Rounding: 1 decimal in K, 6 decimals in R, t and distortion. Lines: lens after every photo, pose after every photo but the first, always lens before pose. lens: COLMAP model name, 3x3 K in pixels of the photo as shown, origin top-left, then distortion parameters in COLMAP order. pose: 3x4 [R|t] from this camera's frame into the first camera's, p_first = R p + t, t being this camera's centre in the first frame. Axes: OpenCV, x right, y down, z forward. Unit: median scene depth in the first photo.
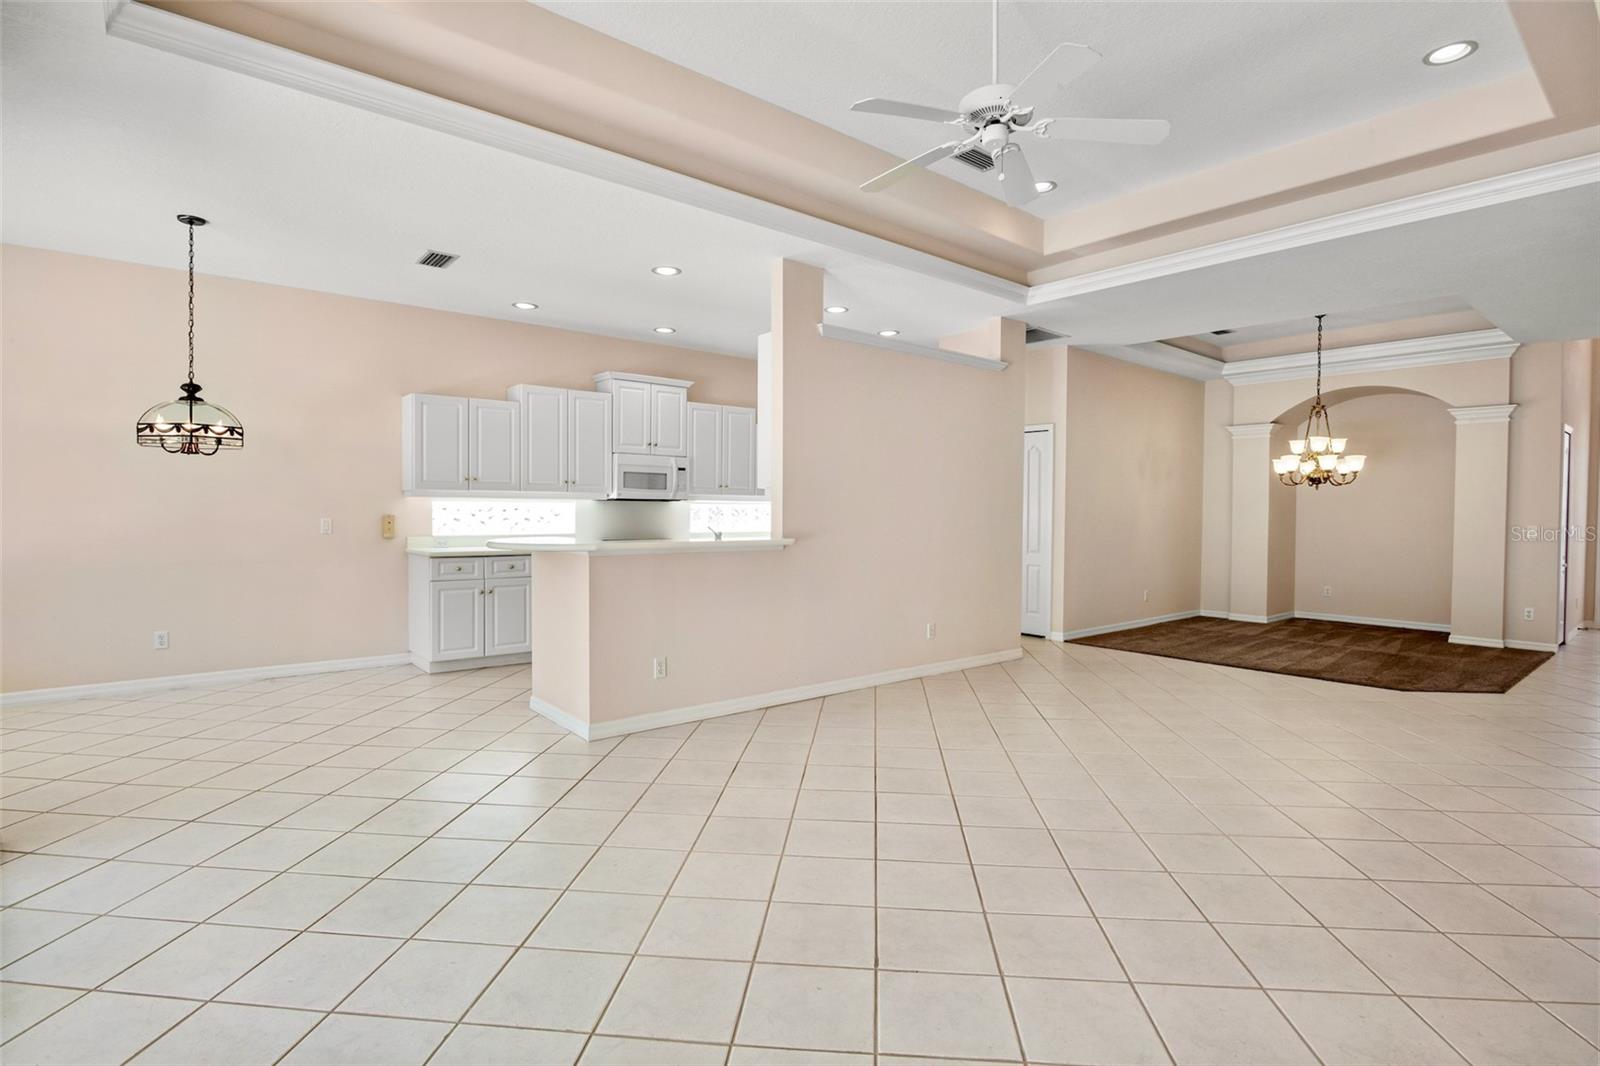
lens RADIAL K [[775.3, 0, 804.5], [0, 775.3, 508.4], [0, 0, 1]] dist [-0.024641, 0.000278]
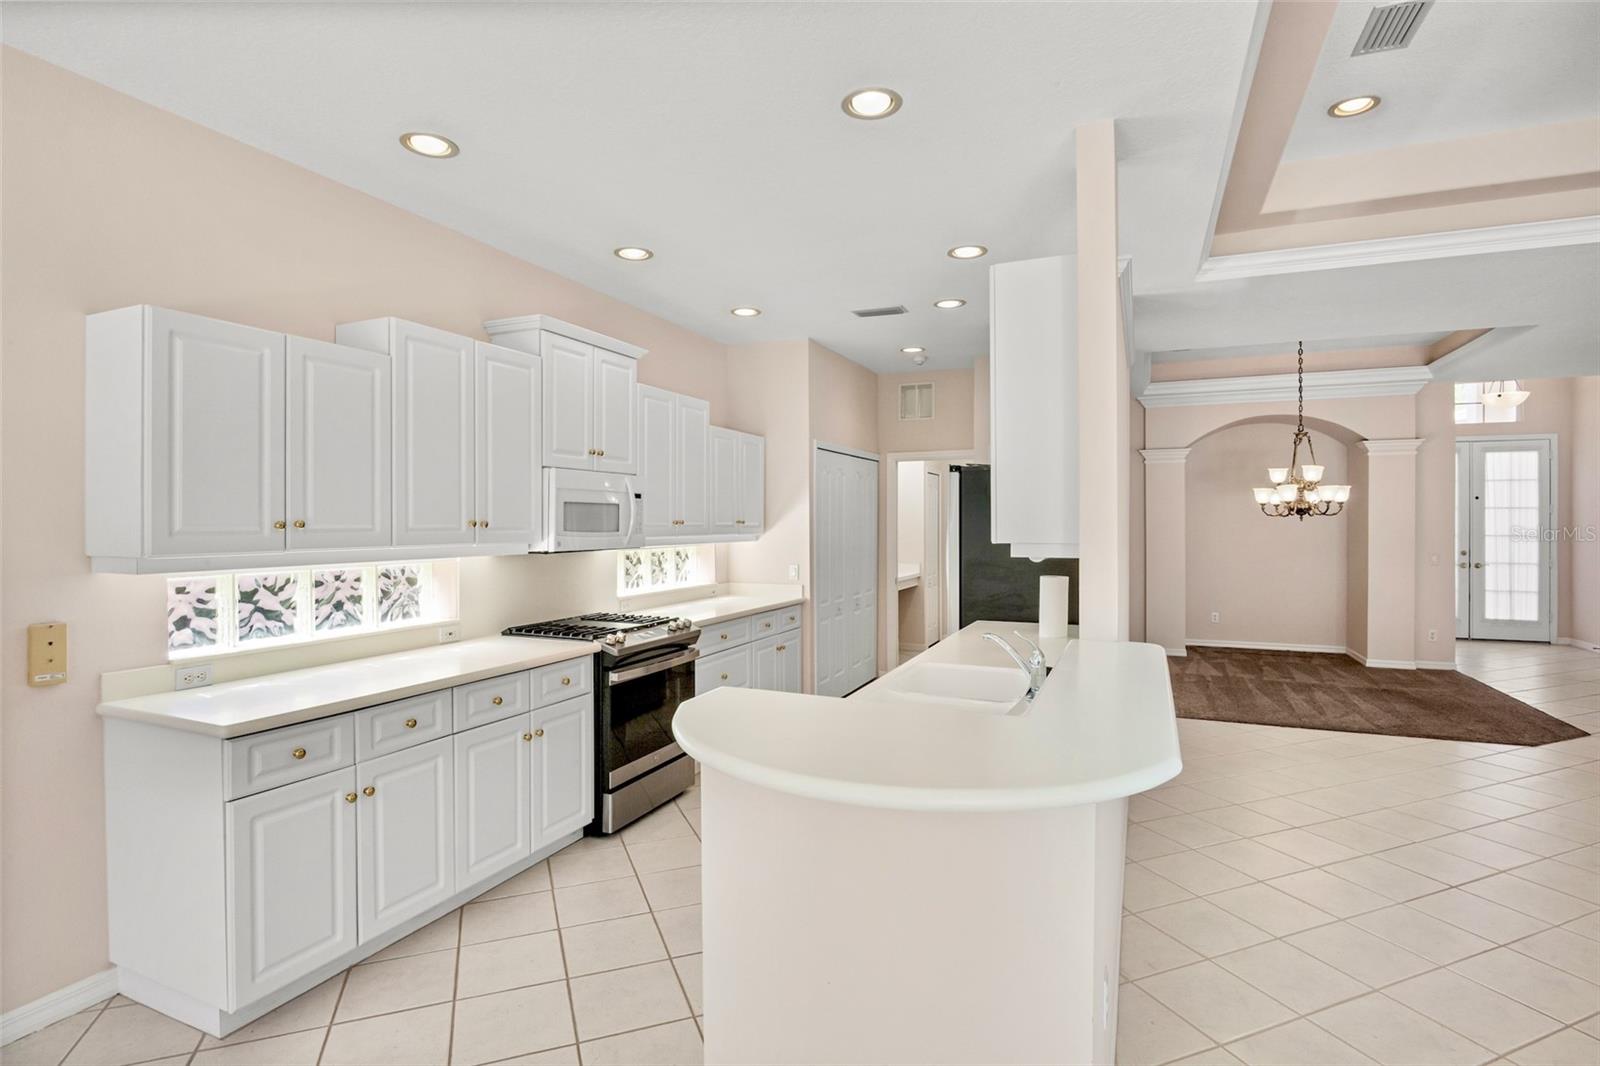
lens RADIAL K [[784.3, 0, 798.2], [0, 784.3, 508.7], [0, 0, 1]] dist [-0.022185, 0.000675]
pose [[0.894241, -0.002334, 0.447580, -0.323049], [0.007989, 0.999910, -0.010747, -0.034439], [-0.447515, 0.013187, 0.894179, 0.425140]]
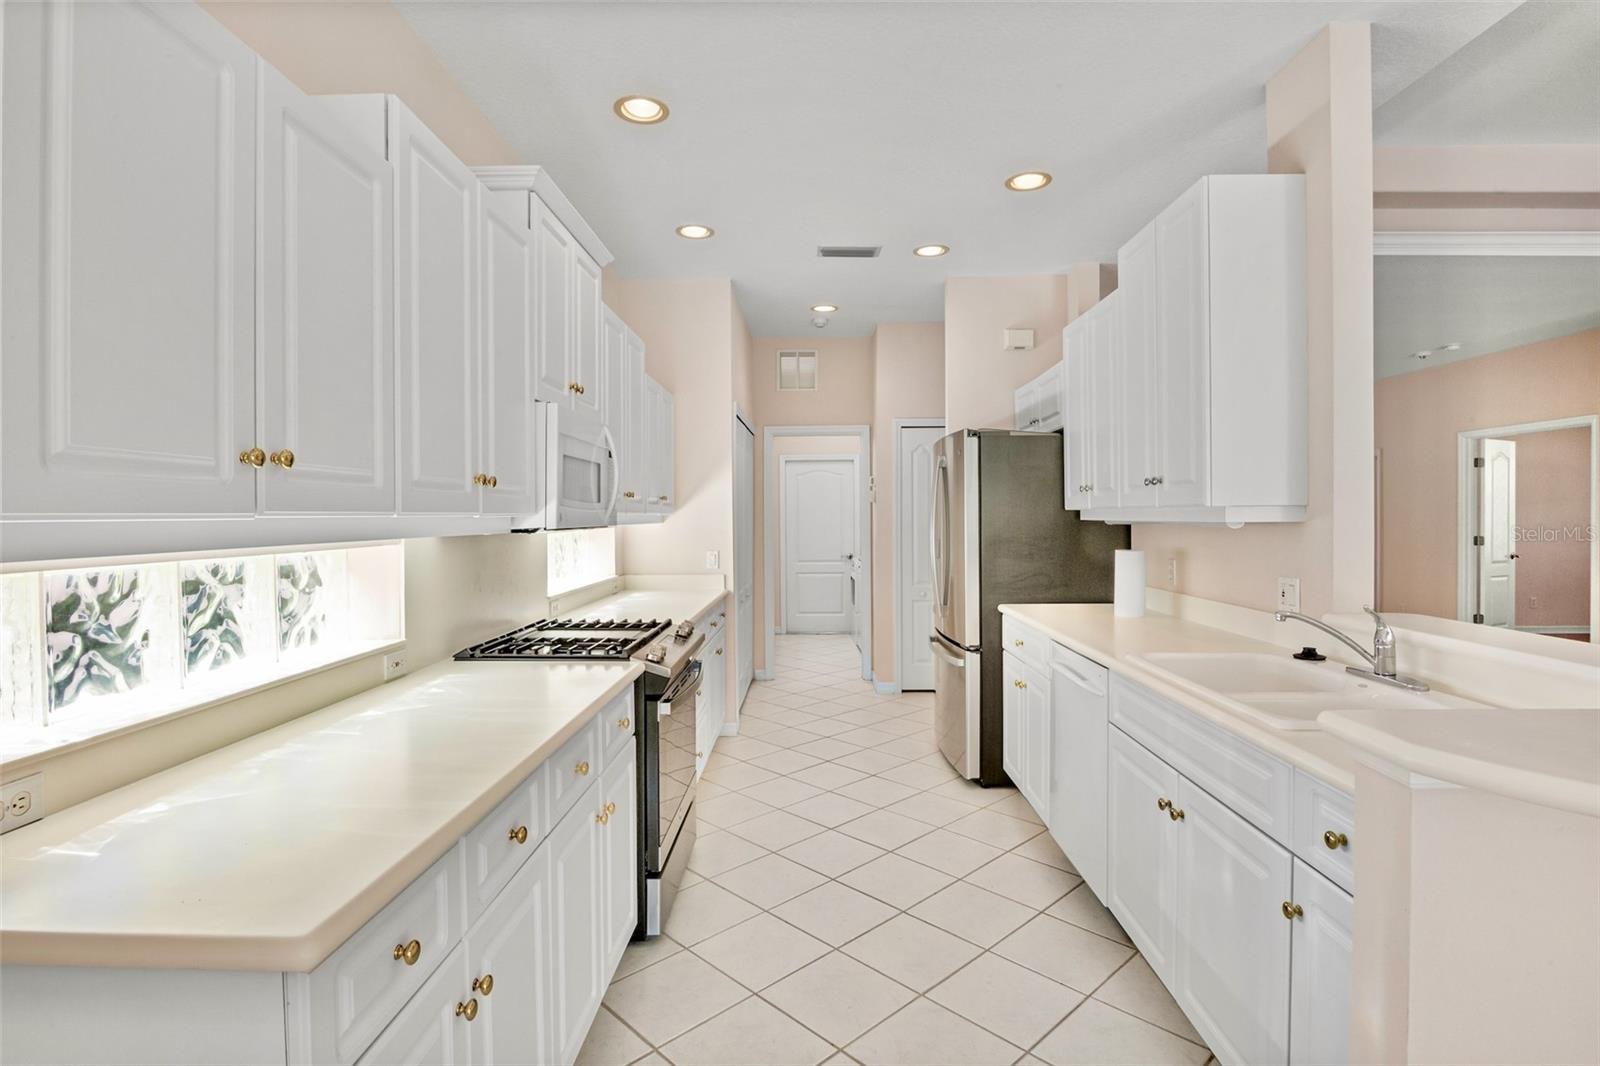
lens RADIAL K [[784.3, 0, 798.2], [0, 784.3, 508.7], [0, 0, 1]] dist [-0.022185, 0.000675]
pose [[0.659300, -0.006903, 0.751848, -0.425180], [0.010366, 0.999946, 0.000090, -0.020295], [-0.751808, 0.007734, 0.659336, 0.657366]]
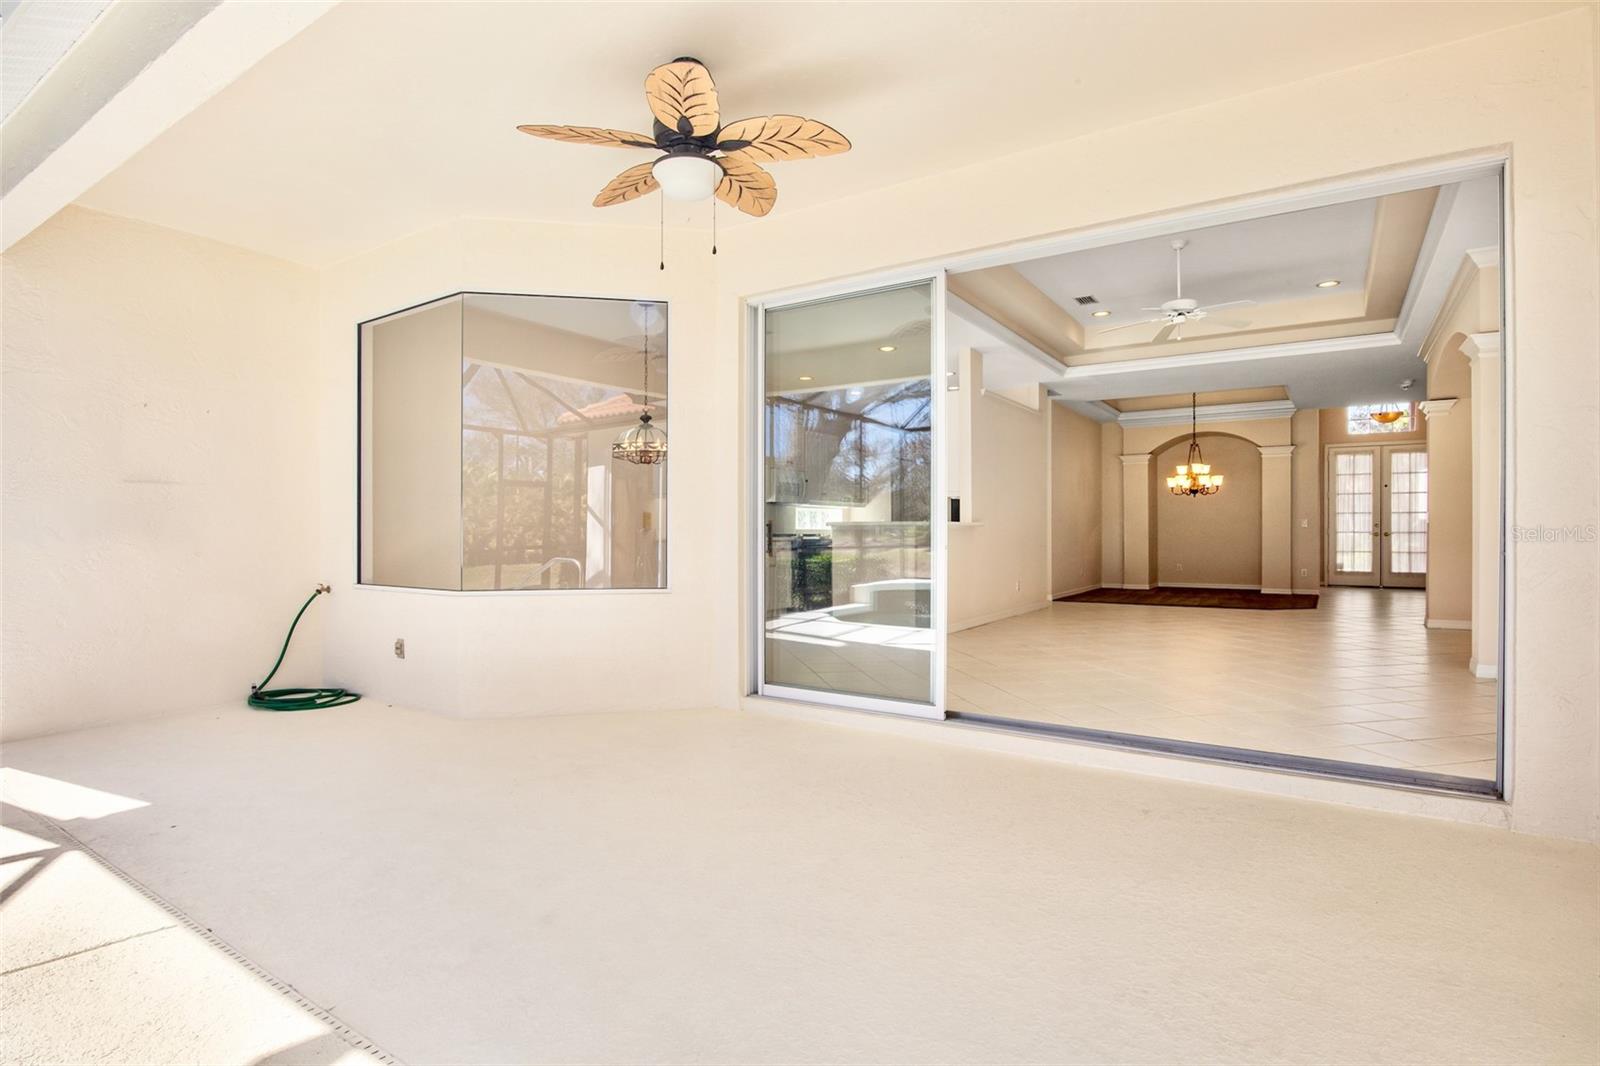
lens RADIAL K [[791.3, 0, 802.8], [0, 791.3, 512.8], [0, 0, 1]] dist [-0.022664, -0.000348]
pose [[0.958840, -0.002083, 0.283940, -0.569661], [0.008605, 0.999727, -0.021722, 0.035991], [-0.283817, 0.023272, 0.958596, -0.323476]]
